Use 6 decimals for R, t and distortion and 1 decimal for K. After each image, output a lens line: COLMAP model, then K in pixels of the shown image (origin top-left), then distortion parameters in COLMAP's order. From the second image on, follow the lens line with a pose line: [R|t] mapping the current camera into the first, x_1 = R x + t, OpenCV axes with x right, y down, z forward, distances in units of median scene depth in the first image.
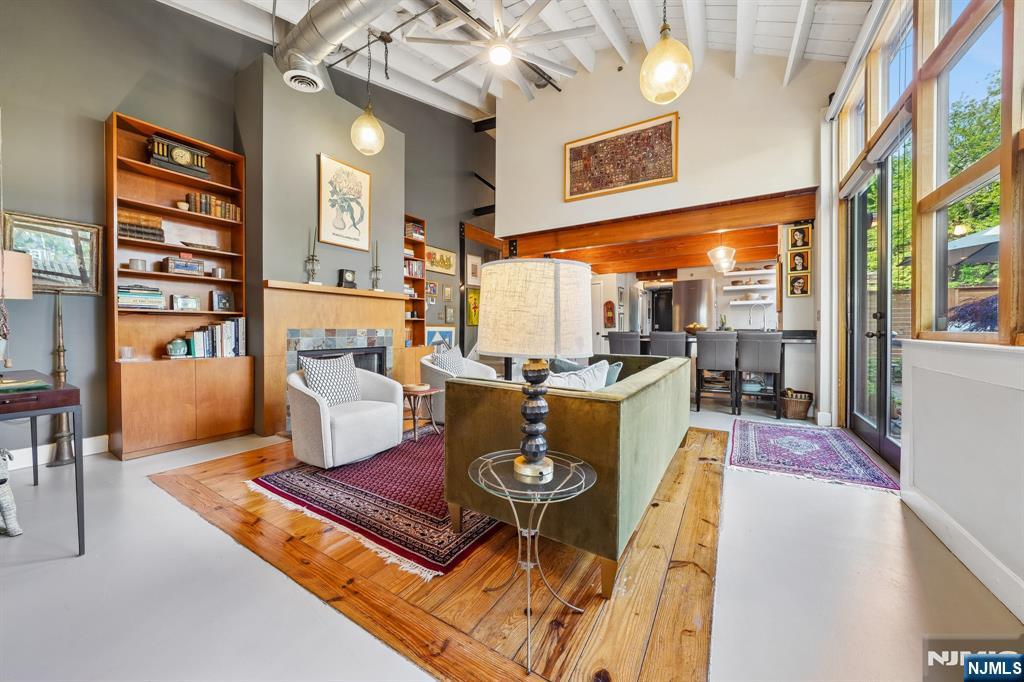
lens RADIAL K [[356.3, 0, 511.3], [0, 356.3, 337.5], [0, 0, 1]] dist [-0.018985, 0.001932]
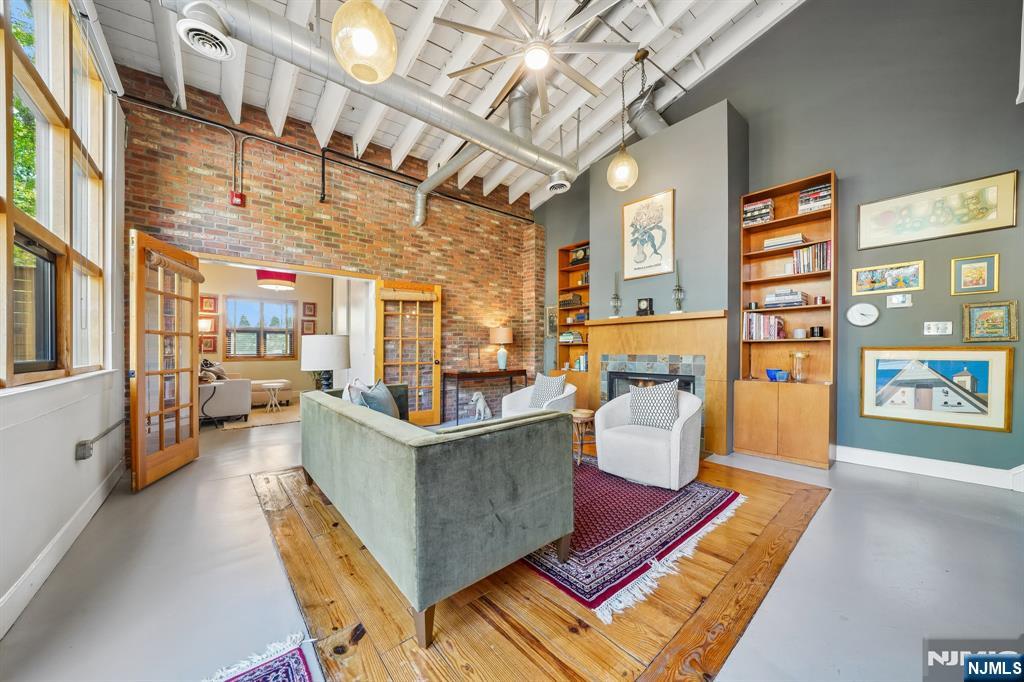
lens RADIAL K [[356.3, 0, 512.1], [0, 356.3, 350.8], [0, 0, 1]] dist [-0.018985, 0.001932]
pose [[-0.297876, 0.006571, -0.954582, 0.633665], [-0.015253, 0.999816, 0.011642, -0.040555], [0.954483, 0.018028, -0.297721, 0.903551]]
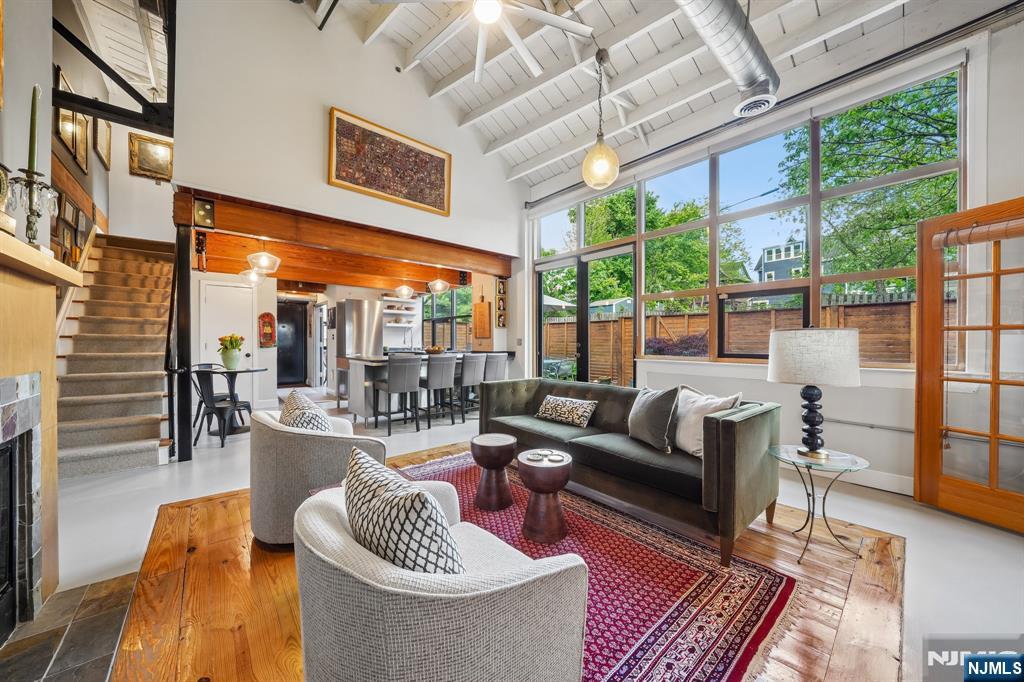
lens RADIAL K [[356.3, 0, 503.8], [0, 356.3, 344.9], [0, 0, 1]] dist [-0.018985, 0.001932]
pose [[0.307414, -0.002080, 0.951574, -0.559778], [0.015363, 0.999878, -0.002778, -0.044855], [-0.951452, 0.015473, 0.307408, 0.543321]]
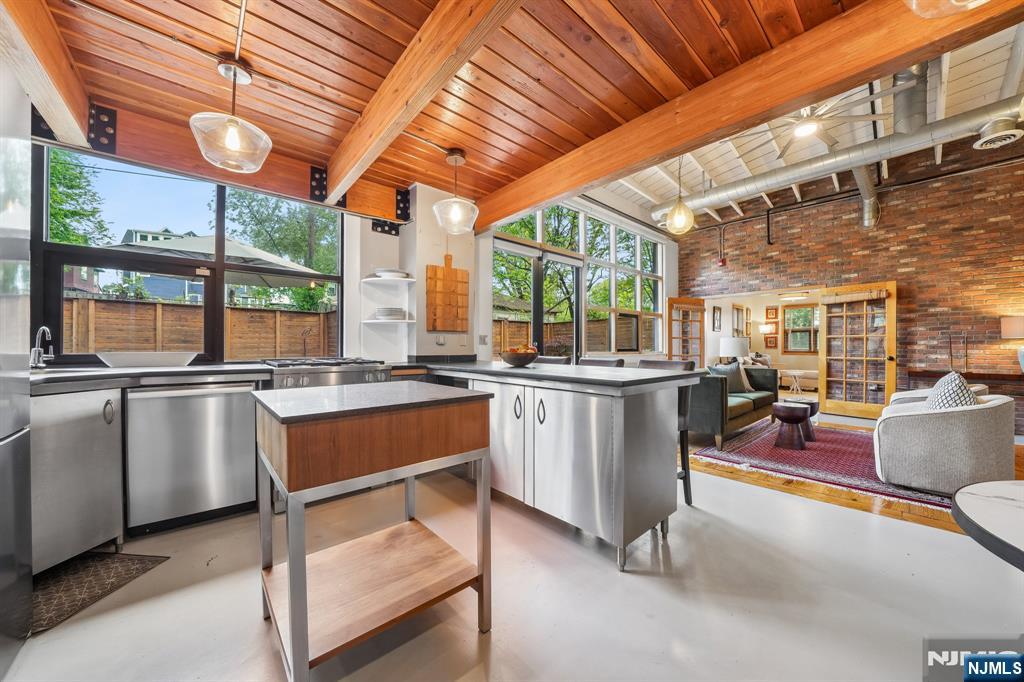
lens RADIAL K [[356.3, 0, 514.3], [0, 356.3, 344.2], [0, 0, 1]] dist [-0.018985, 0.001932]
pose [[-0.959129, 0.002376, 0.282961, 0.438535], [0.005890, 0.999916, 0.011568, -0.053417], [-0.282910, 0.012762, -0.959062, 1.816123]]
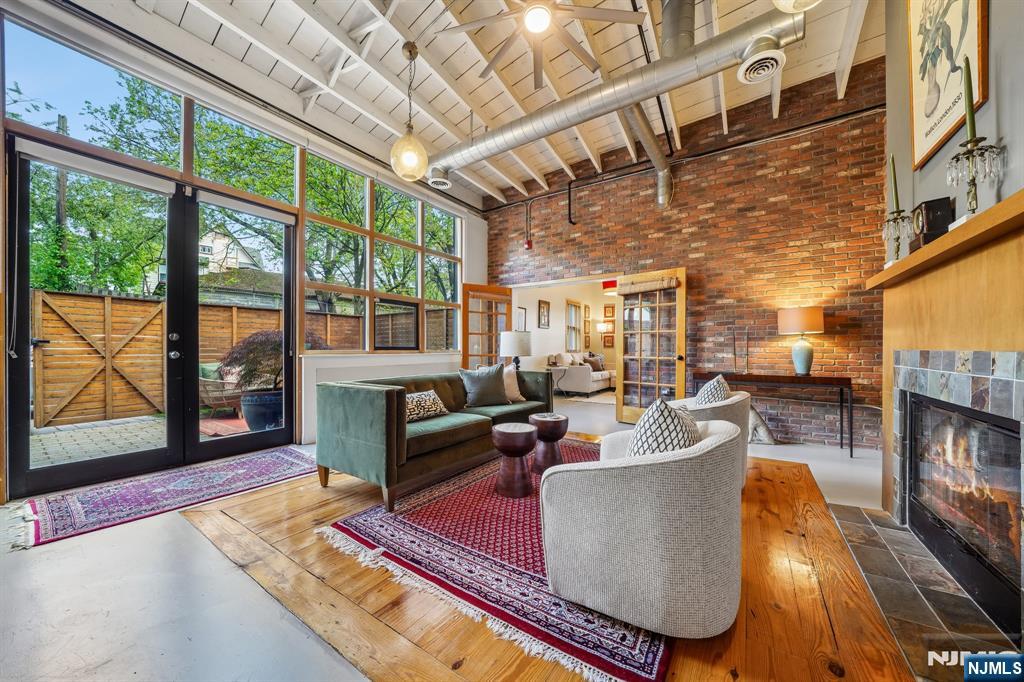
lens RADIAL K [[356.3, 0, 505.4], [0, 356.3, 346.4], [0, 0, 1]] dist [-0.018985, 0.001932]
pose [[-0.999112, -0.000923, 0.042130, 0.004502], [-0.000241, 0.999869, 0.016195, -0.033399], [-0.042140, 0.016170, -0.998981, 1.358594]]
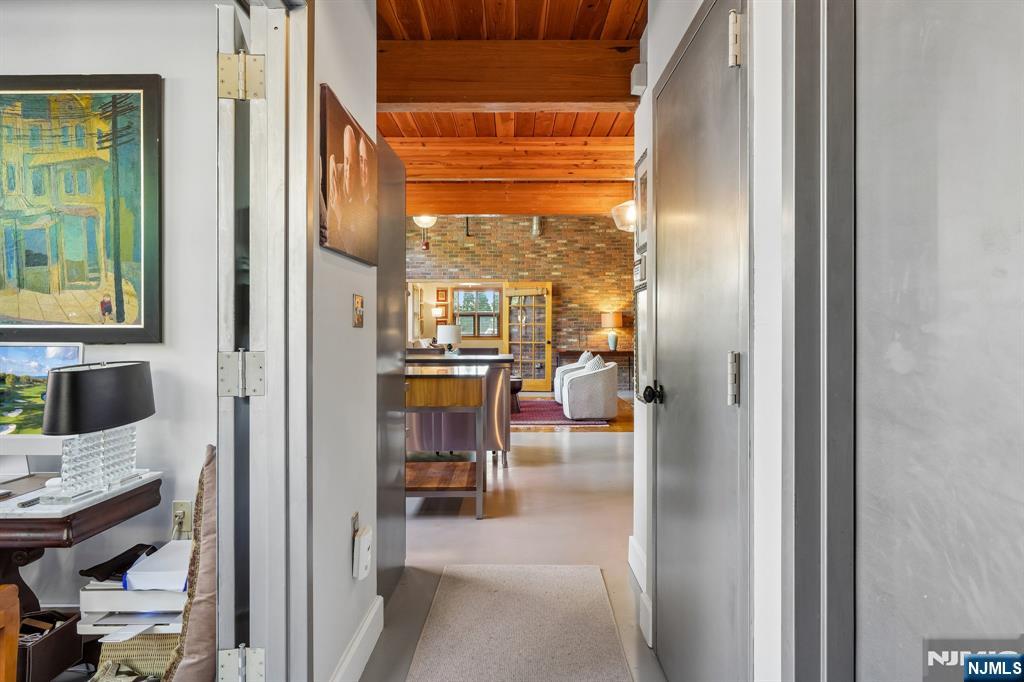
lens RADIAL K [[588.7, 0, 511.0], [0, 588.7, 322.4], [0, 0, 1]] dist [0.002564, 0.000529]
pose [[-0.847616, -0.000453, -0.530610, 1.052793], [-0.006250, 0.999939, 0.009129, -0.093044], [0.530573, 0.011054, -0.847567, 2.404577]]
